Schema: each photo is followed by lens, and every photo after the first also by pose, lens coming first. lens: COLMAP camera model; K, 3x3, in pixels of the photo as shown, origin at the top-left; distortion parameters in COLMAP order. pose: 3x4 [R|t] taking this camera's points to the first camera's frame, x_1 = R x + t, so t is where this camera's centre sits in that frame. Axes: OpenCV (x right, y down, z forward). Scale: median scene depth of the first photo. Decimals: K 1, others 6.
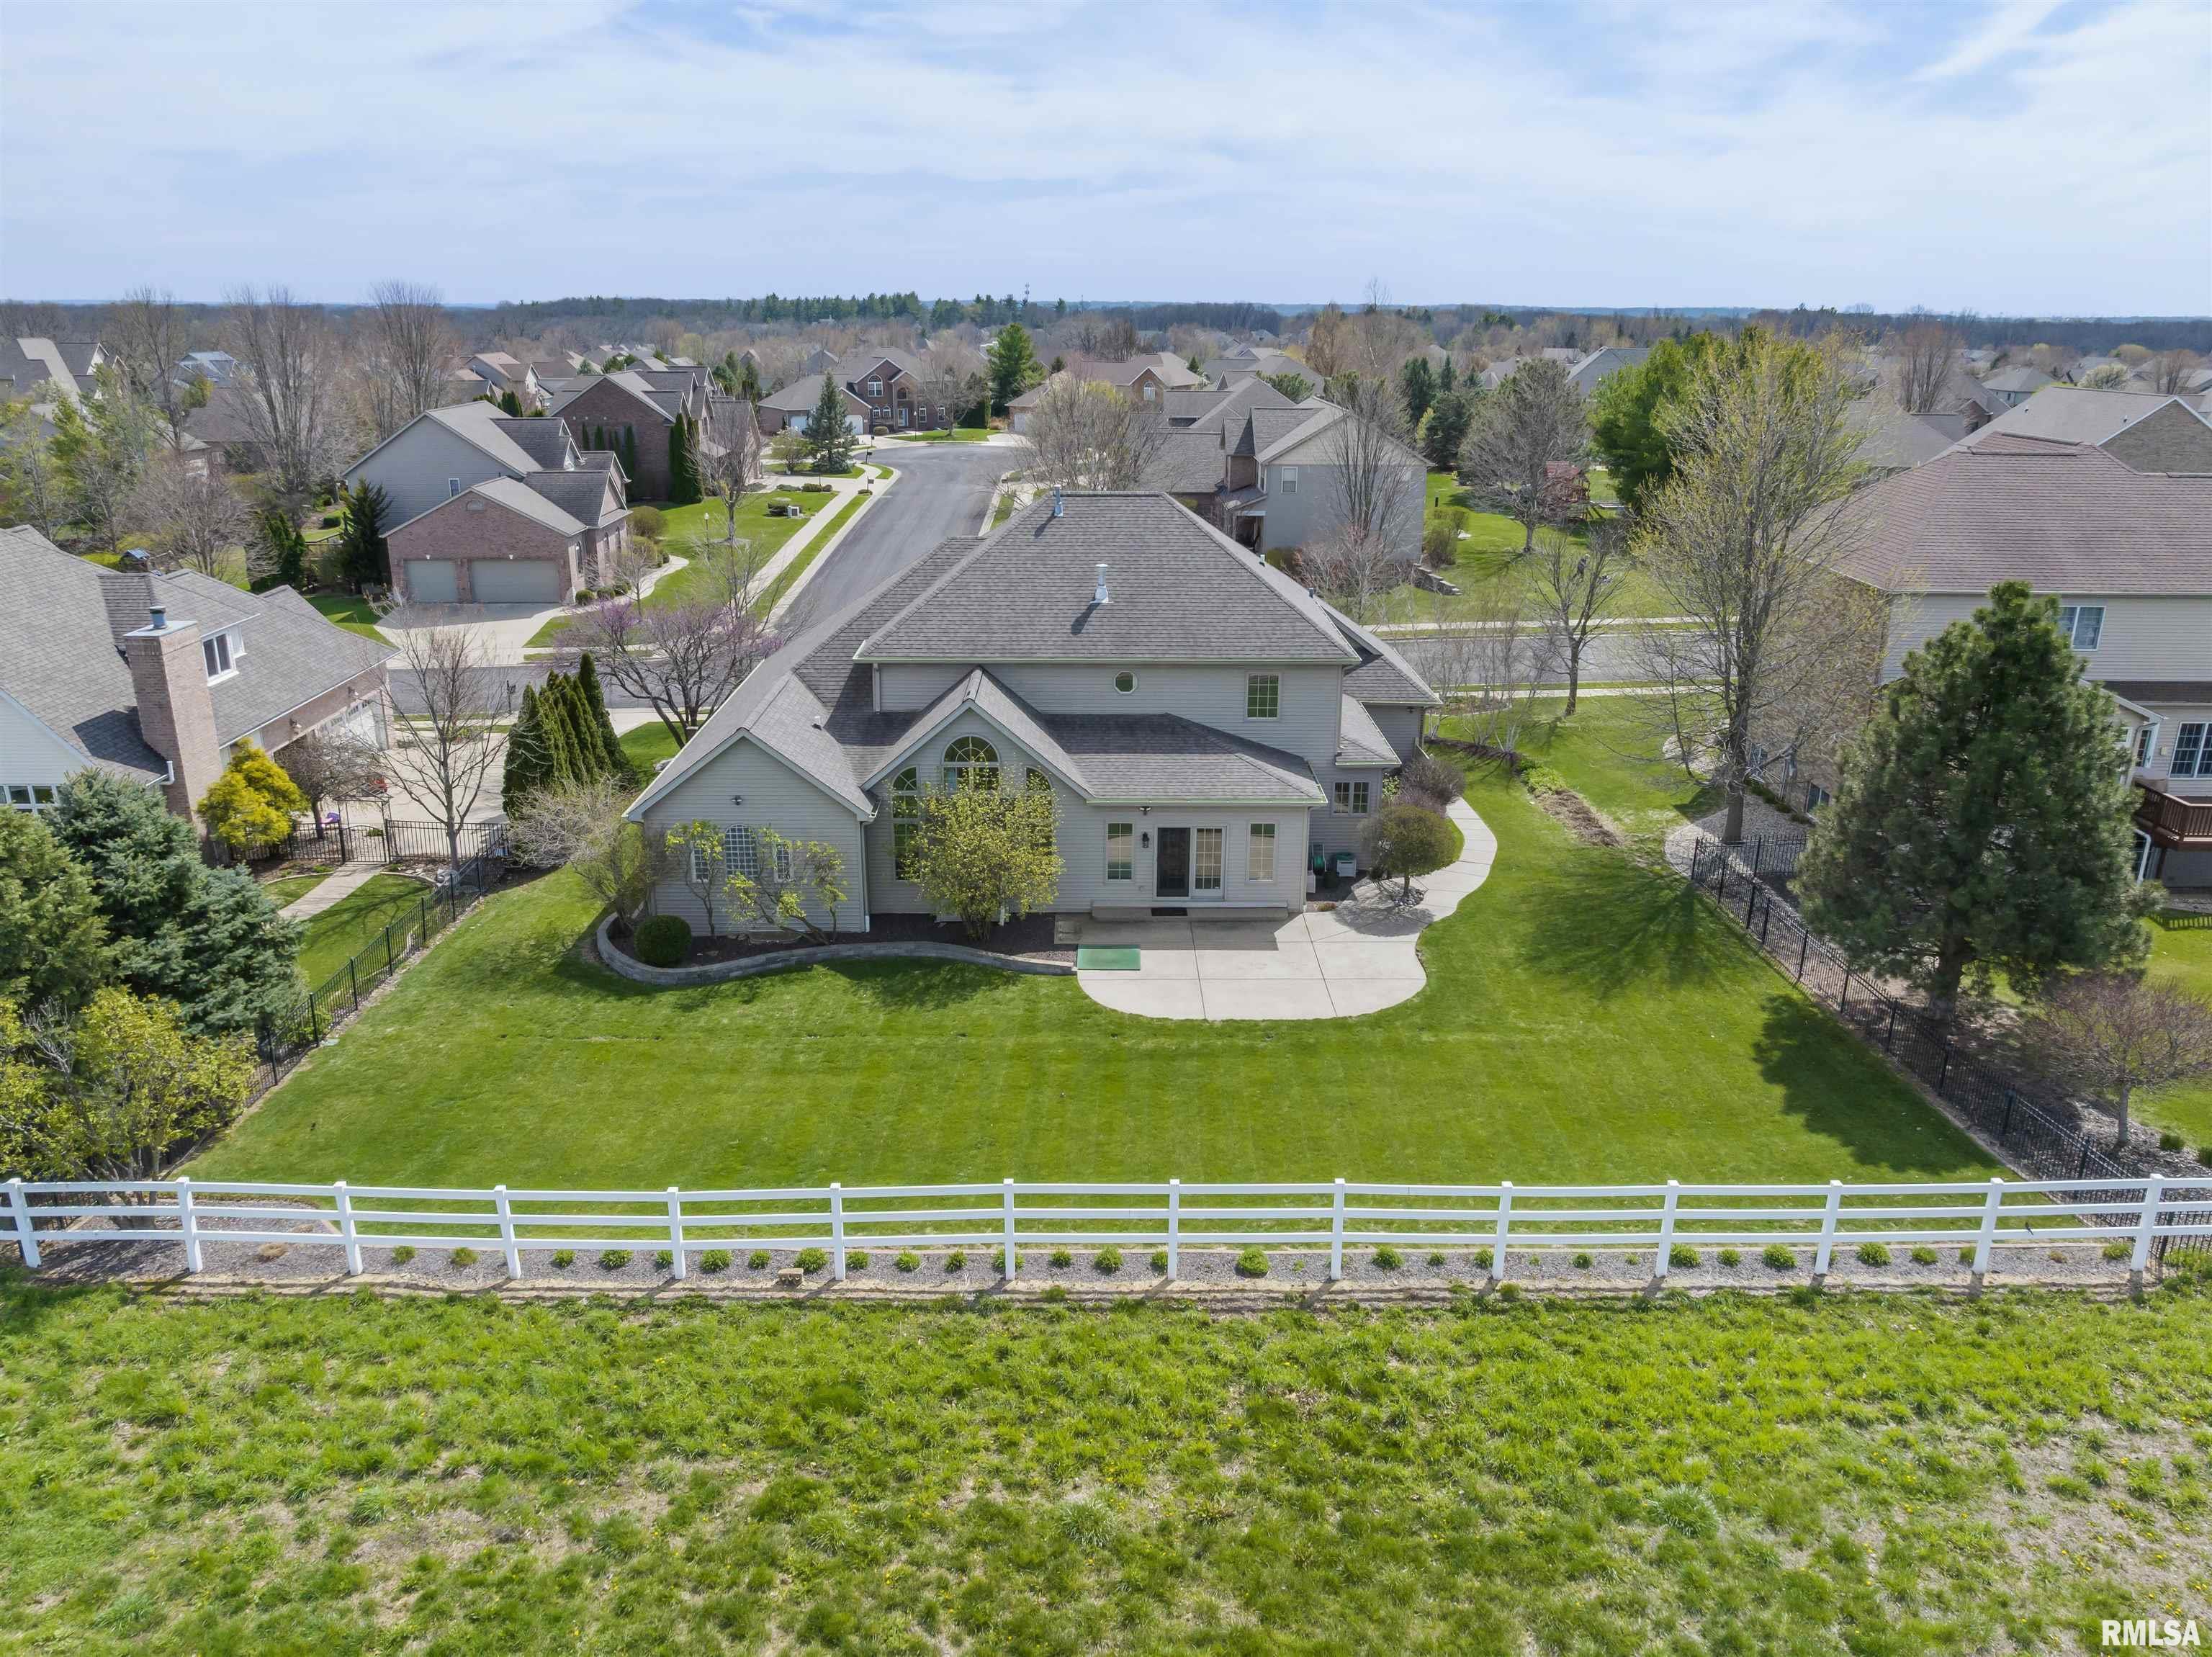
lens RADIAL K [[1532.0, 0, 1106.0], [0, 1532.0, 828.5], [0, 0, 1]] dist [-0.037943, -0.002833]
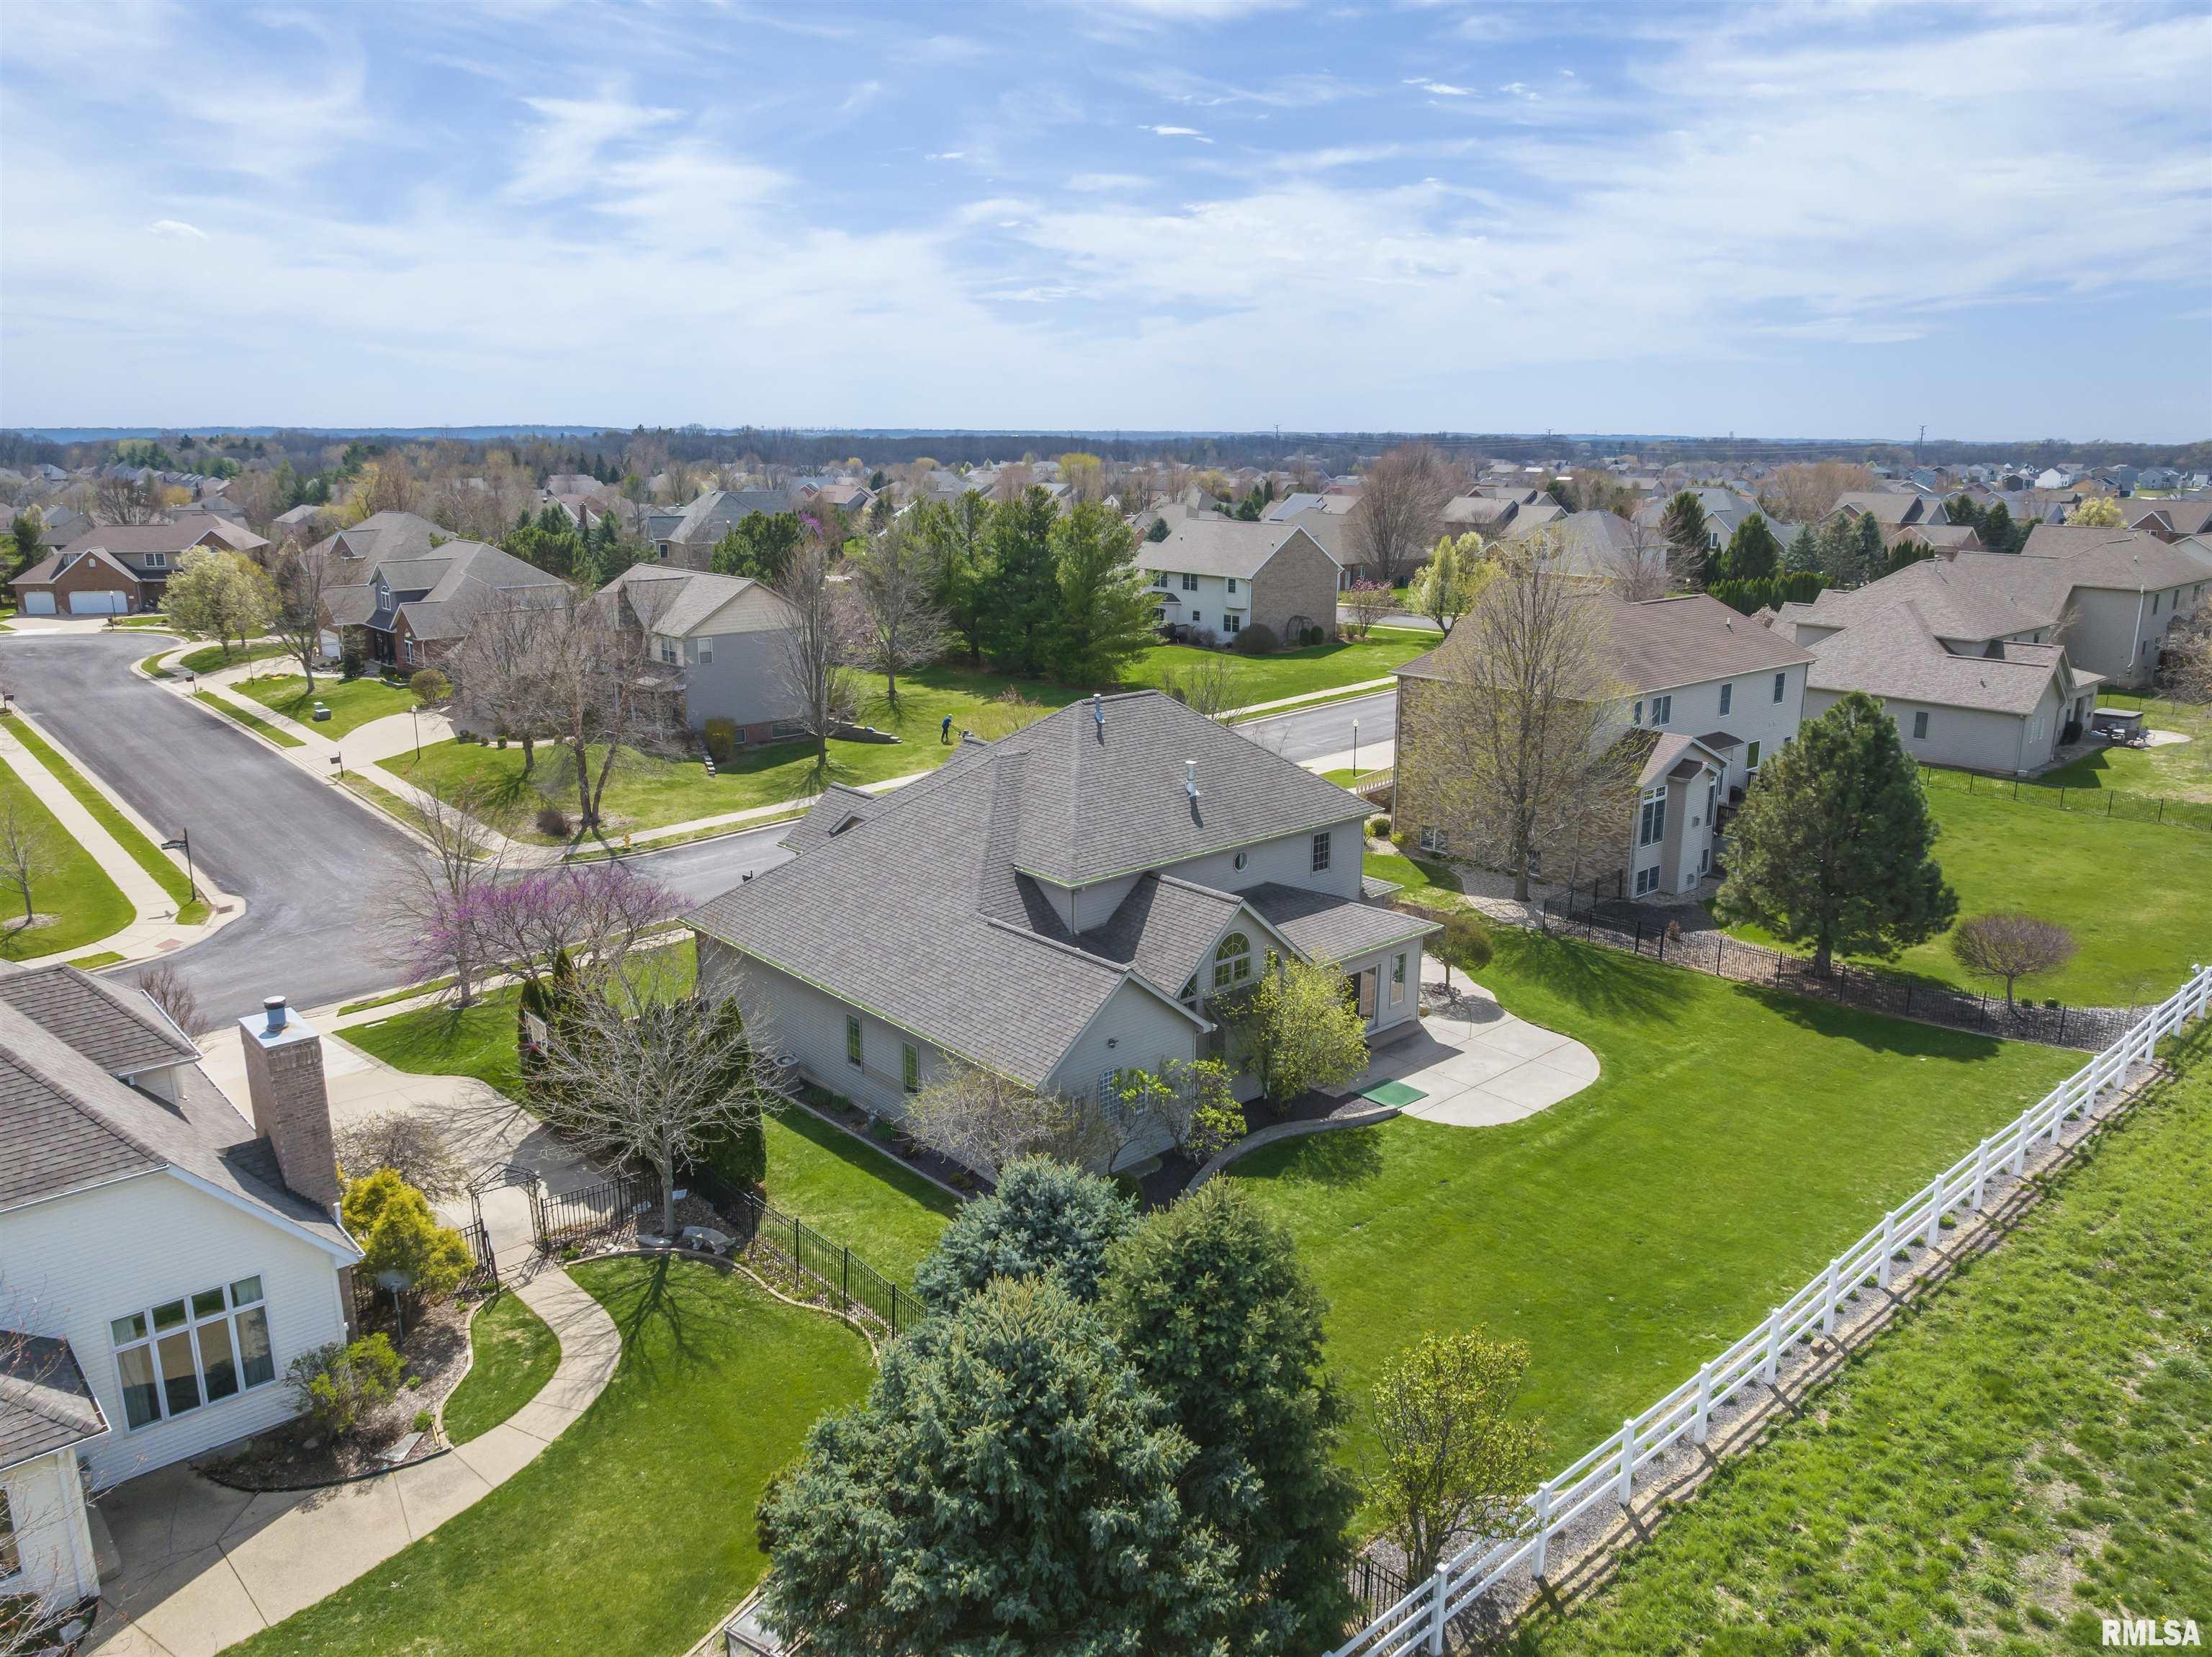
lens RADIAL K [[1551.4, 0, 1106.0], [0, 1551.4, 828.5], [0, 0, 1]] dist [-0.028753, 0.007370]
pose [[0.754677, -0.164810, 0.635059, -1.394783], [0.212144, 0.977237, 0.001508, -0.253595], [-0.620852, 0.133586, 0.772462, 0.324608]]
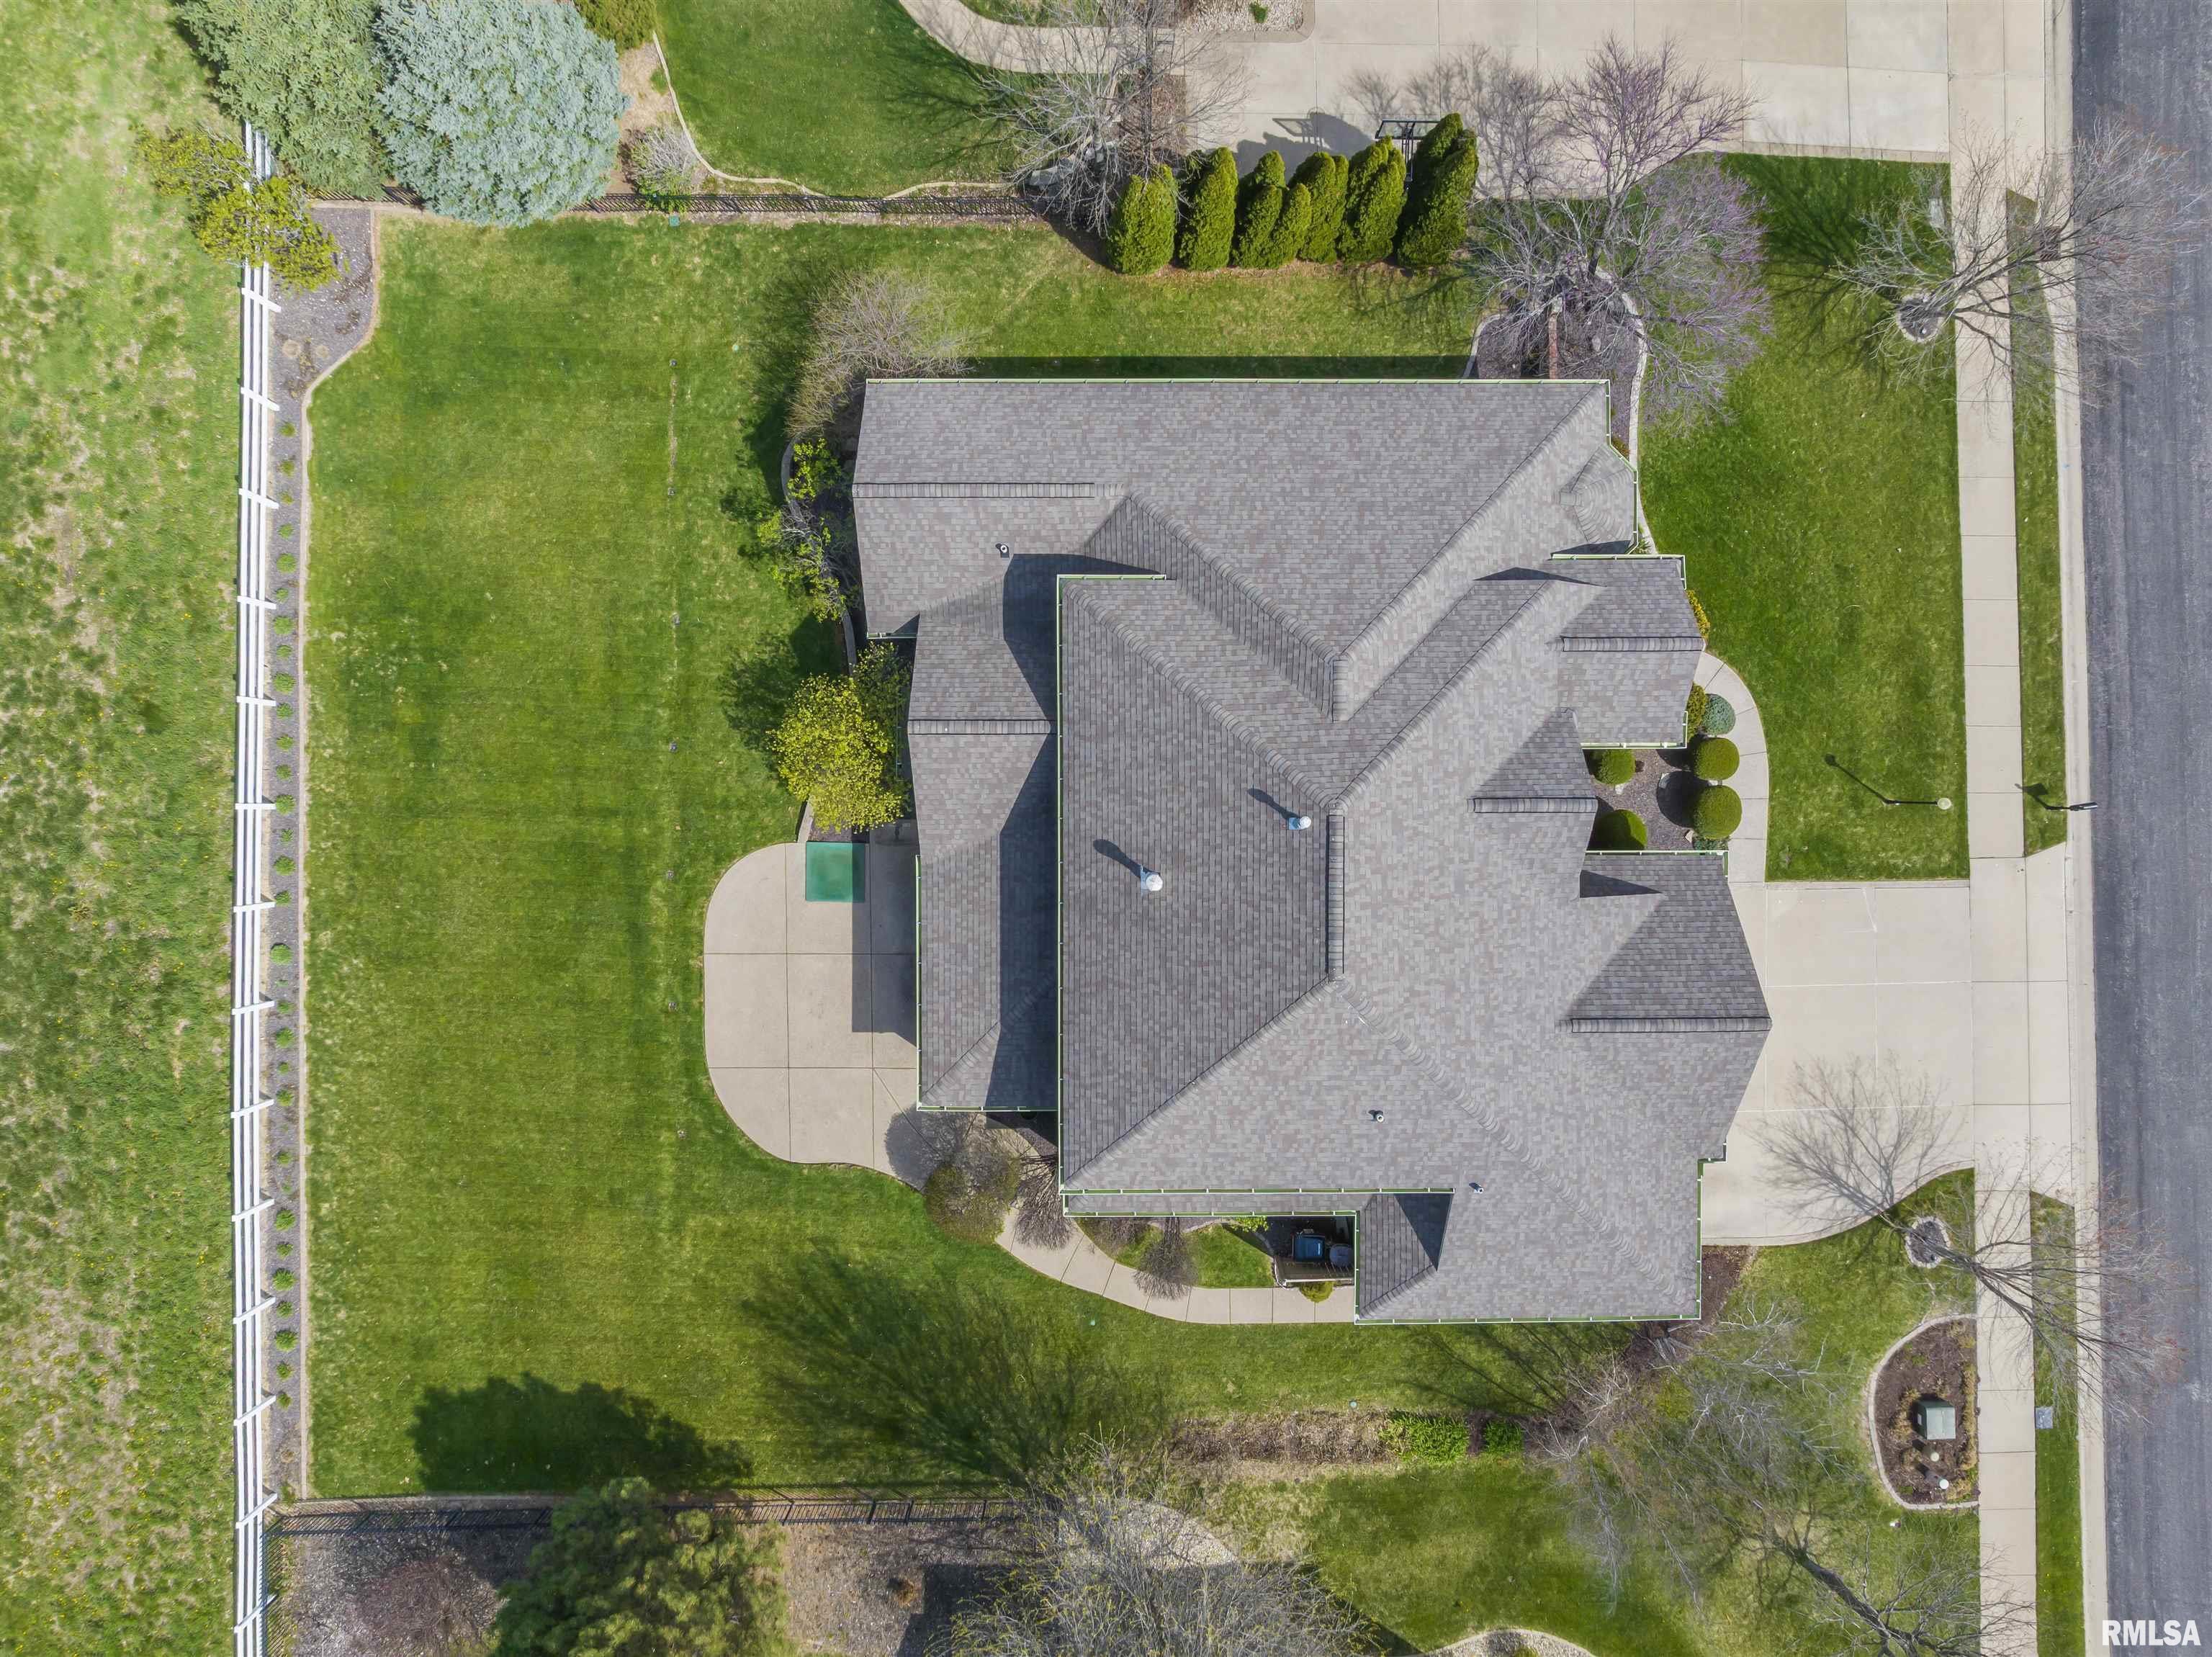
lens RADIAL K [[1572.8, 0, 1106.0], [0, 1572.8, 828.5], [0, 0, 1]] dist [-0.036669, 0.003321]
pose [[-0.013403, 0.999910, 0.000024, -0.051484], [-0.341633, -0.004602, 0.939822, -1.609808], [0.939738, 0.012588, 0.341664, 1.283851]]
